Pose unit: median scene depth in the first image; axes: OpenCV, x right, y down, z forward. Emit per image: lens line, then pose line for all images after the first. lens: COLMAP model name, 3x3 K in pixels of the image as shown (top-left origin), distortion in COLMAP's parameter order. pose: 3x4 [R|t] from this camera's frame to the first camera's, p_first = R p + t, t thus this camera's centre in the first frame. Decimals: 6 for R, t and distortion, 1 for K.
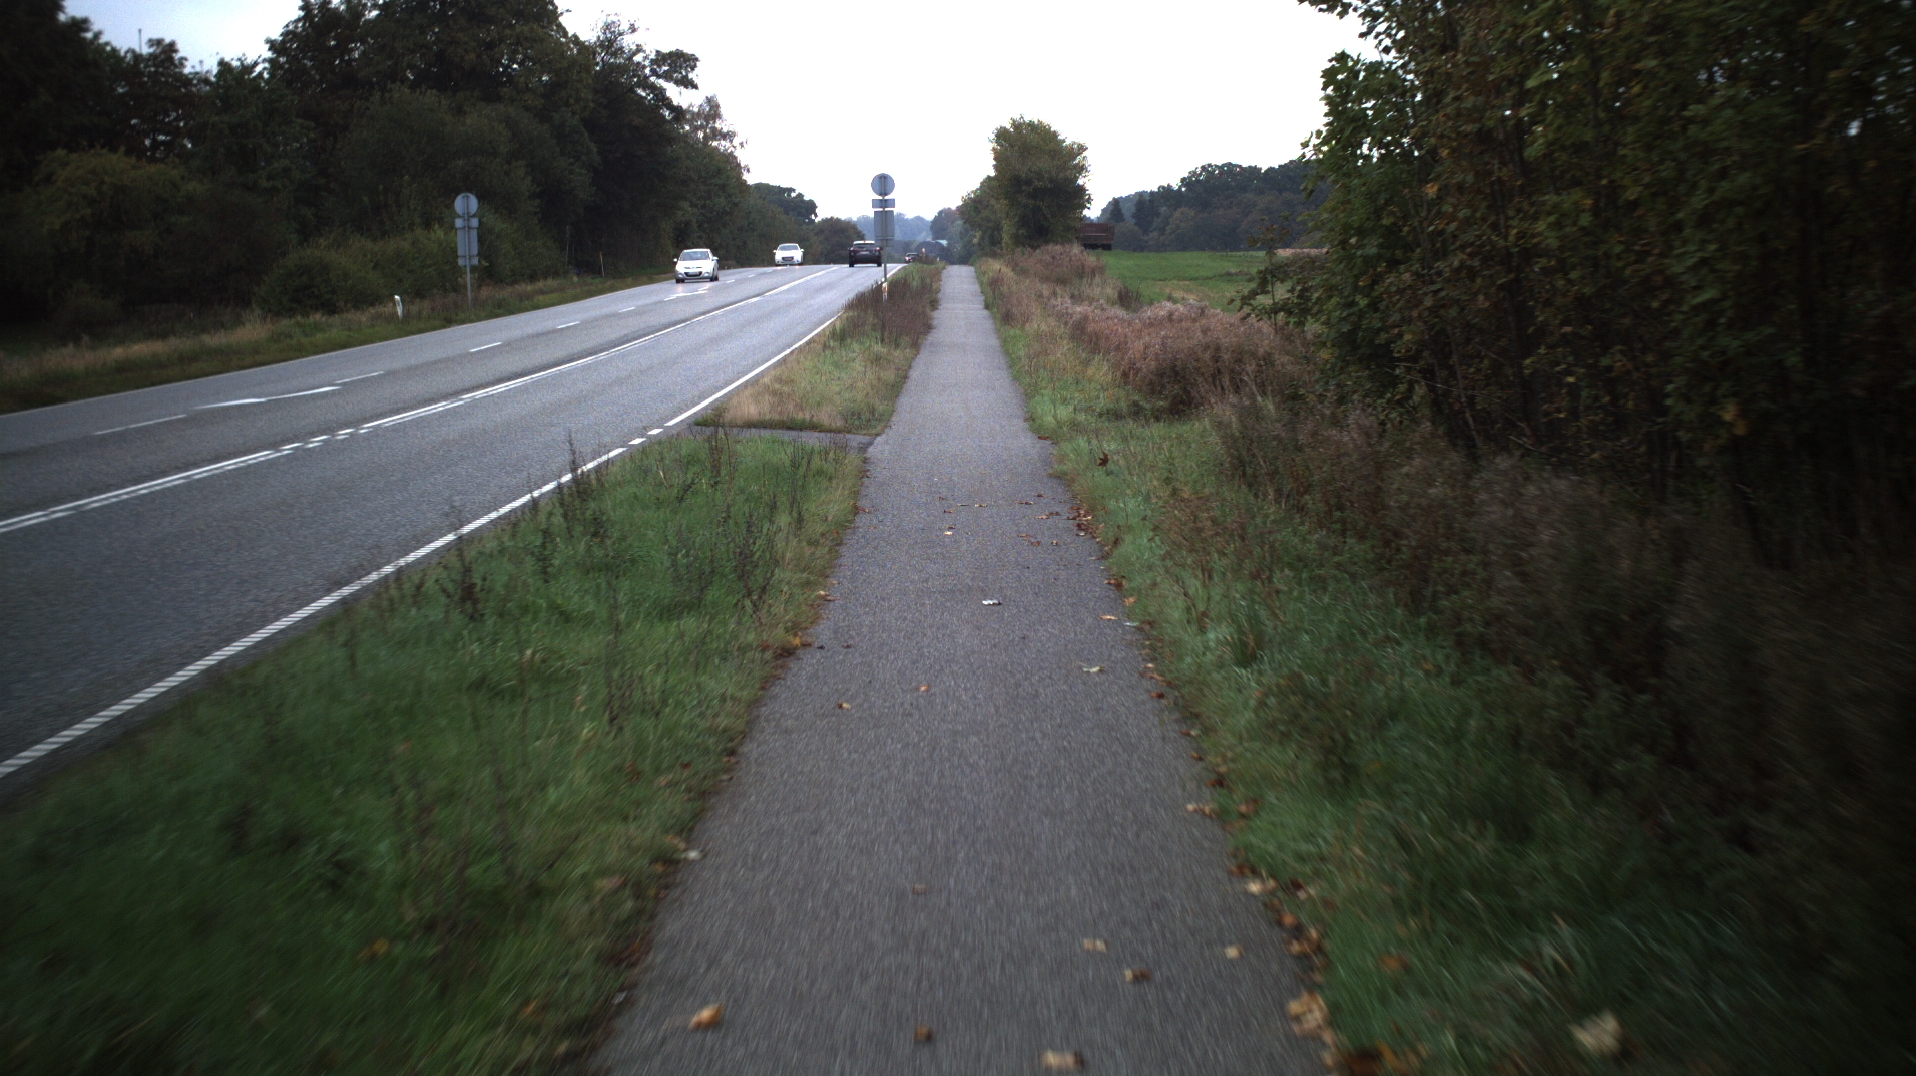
lens RADIAL K [[8491.1, 0, 958.1], [0, 8491.1, 550.7], [0, 0, 1]] dist [-2.154023, 0.000000]
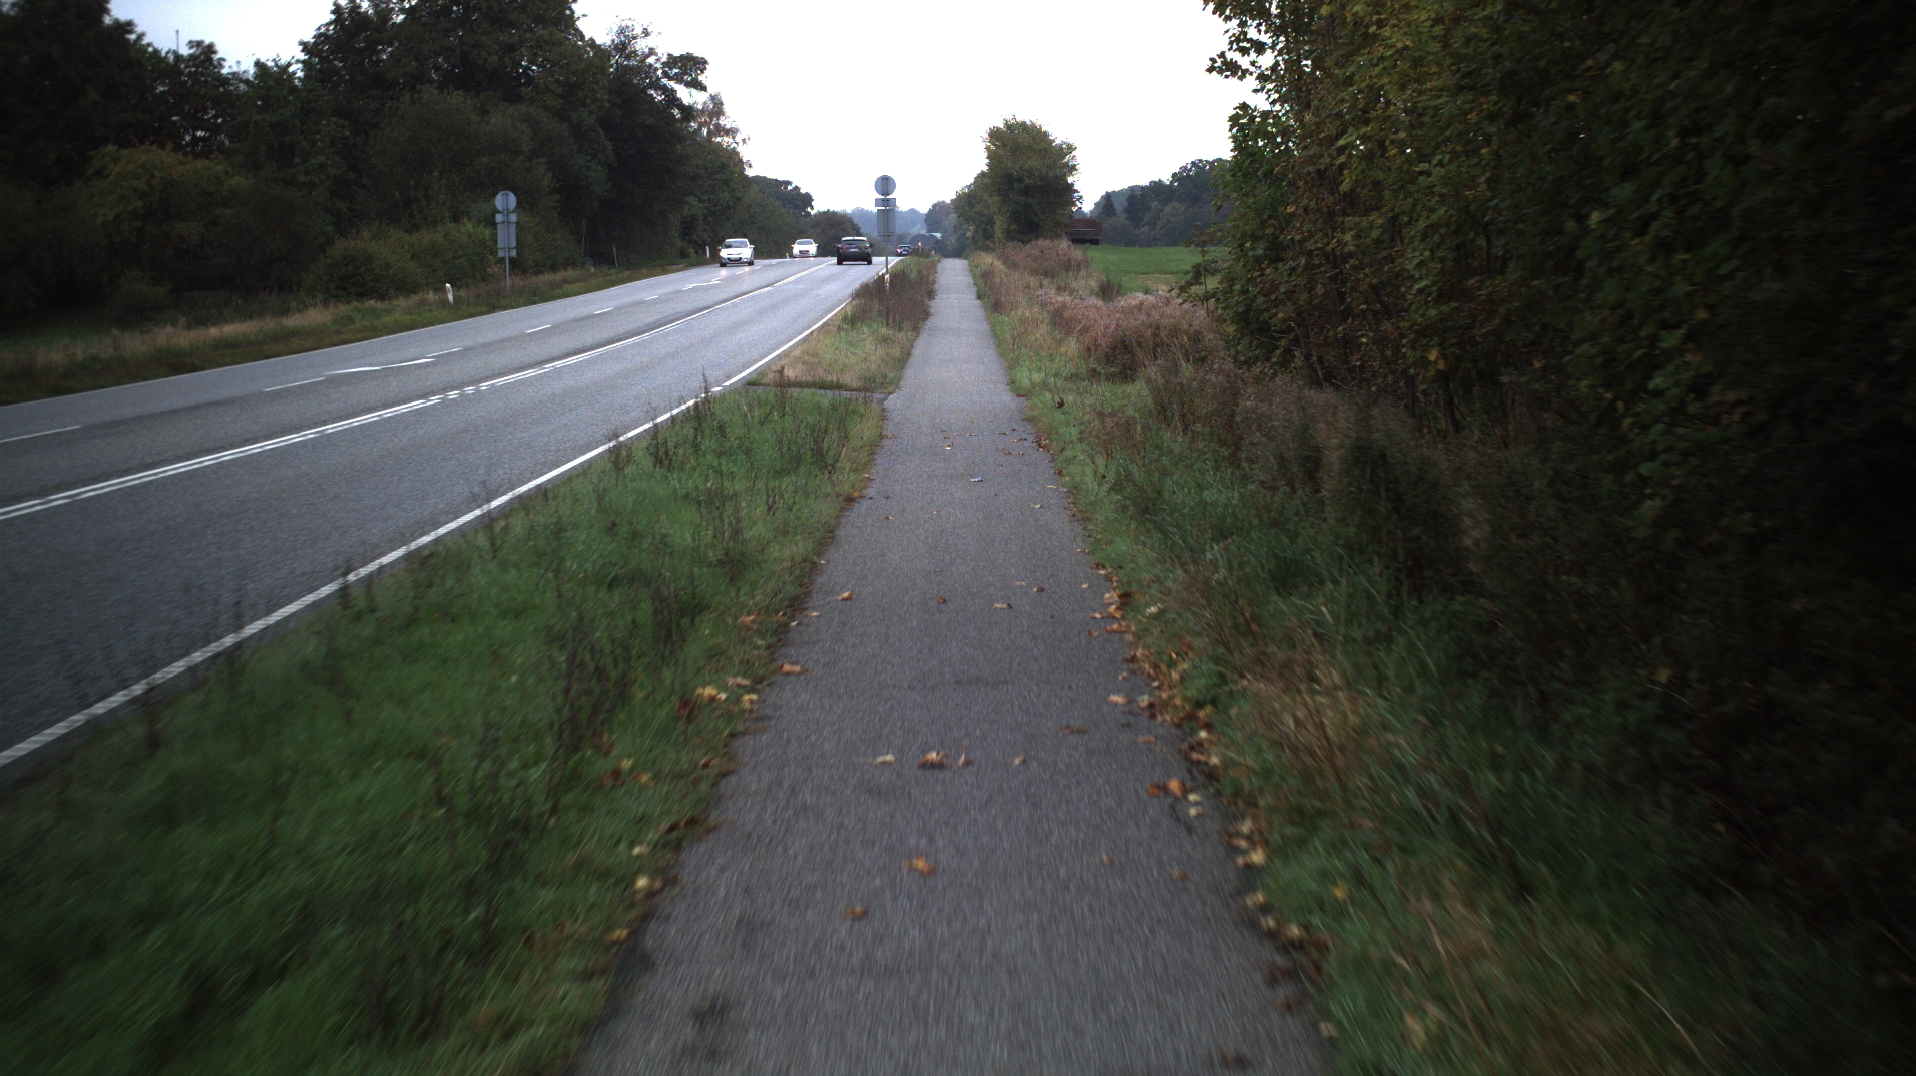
lens RADIAL K [[13707.0, 0, 958.4], [0, 13707.0, 532.8], [0, 0, 1]] dist [-6.003901, 0.000000]
pose [[0.999986, 0.005080, 0.001115, -0.001613], [-0.005065, 0.999904, -0.012926, 0.036190], [-0.001180, 0.012920, 0.999916, -1.130968]]
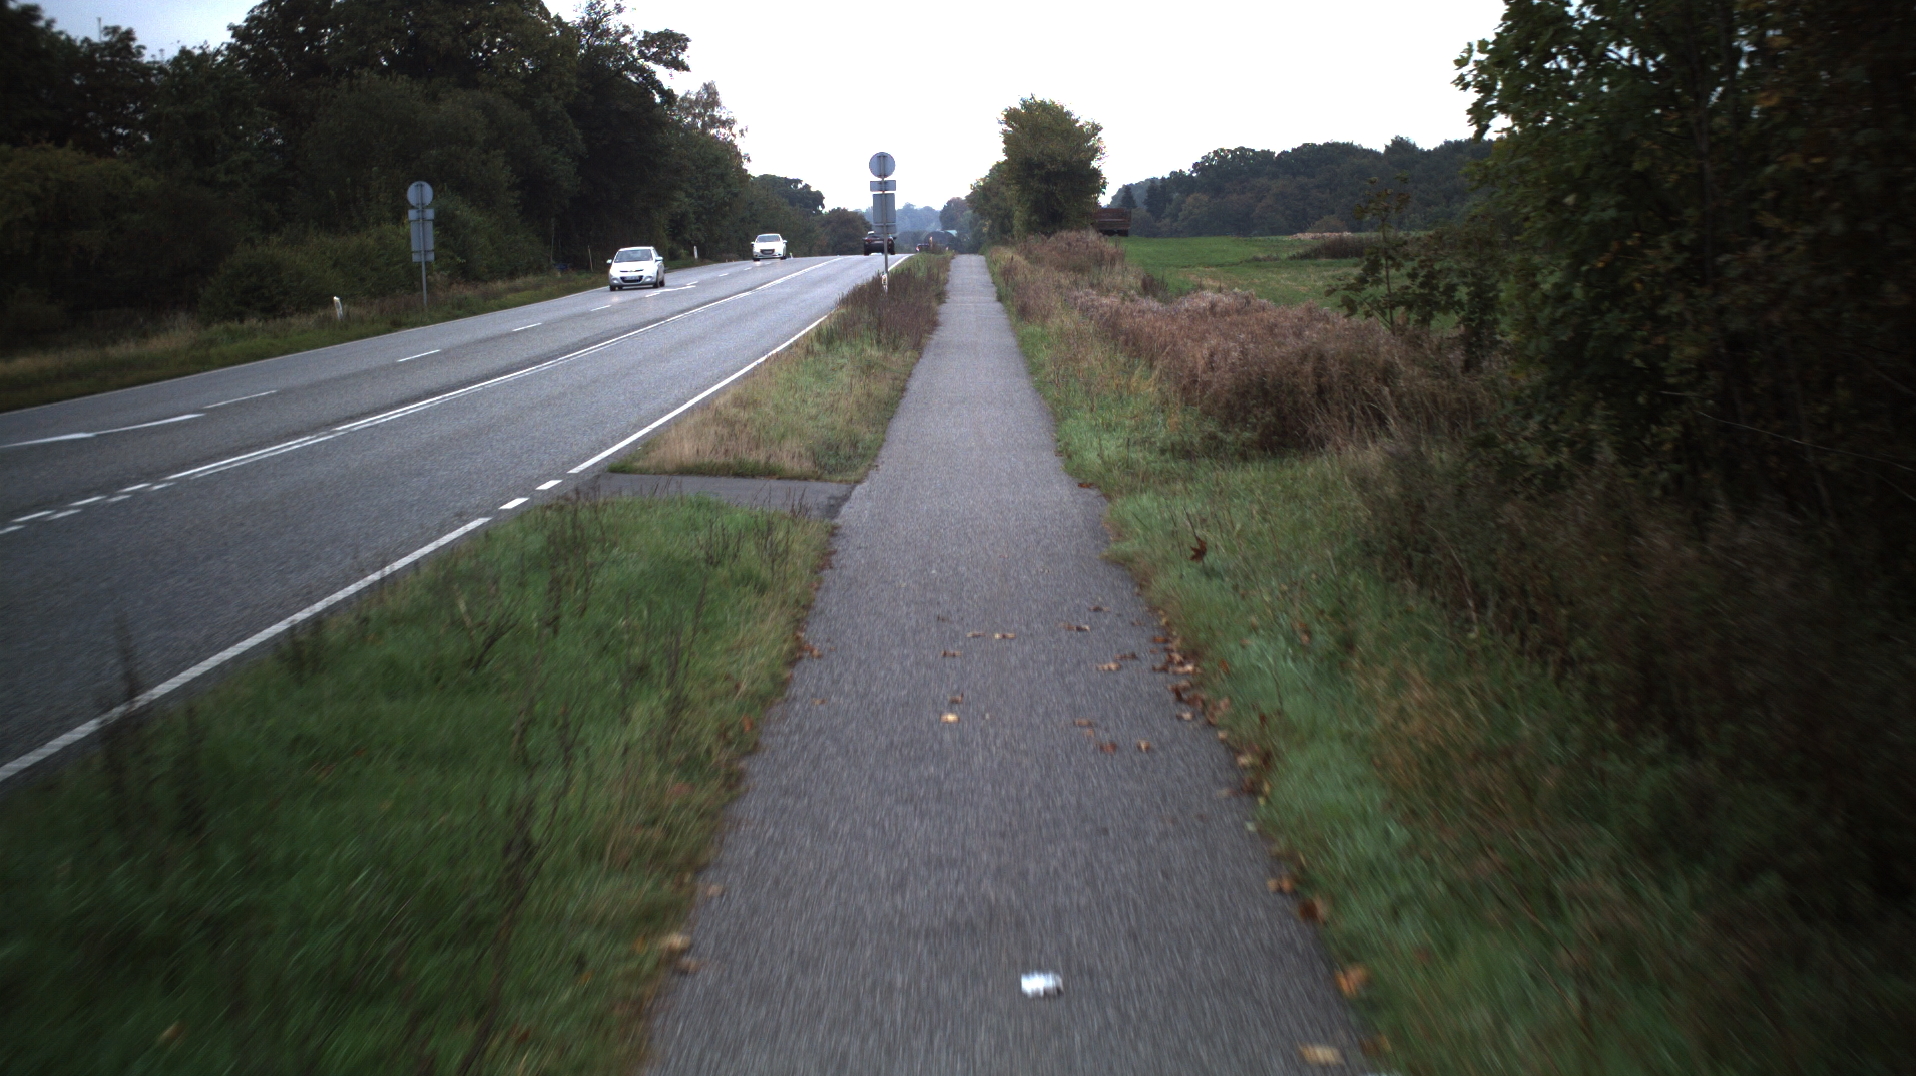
lens RADIAL K [[8491.1, 0, 959.7], [0, 8491.1, 529.9], [0, 0, 1]] dist [-2.154023, 0.000000]
pose [[0.999888, -0.014915, -0.001470, 0.000170], [0.014913, 0.999888, -0.001330, -0.004579], [0.001490, 0.001308, 0.999998, 0.145991]]
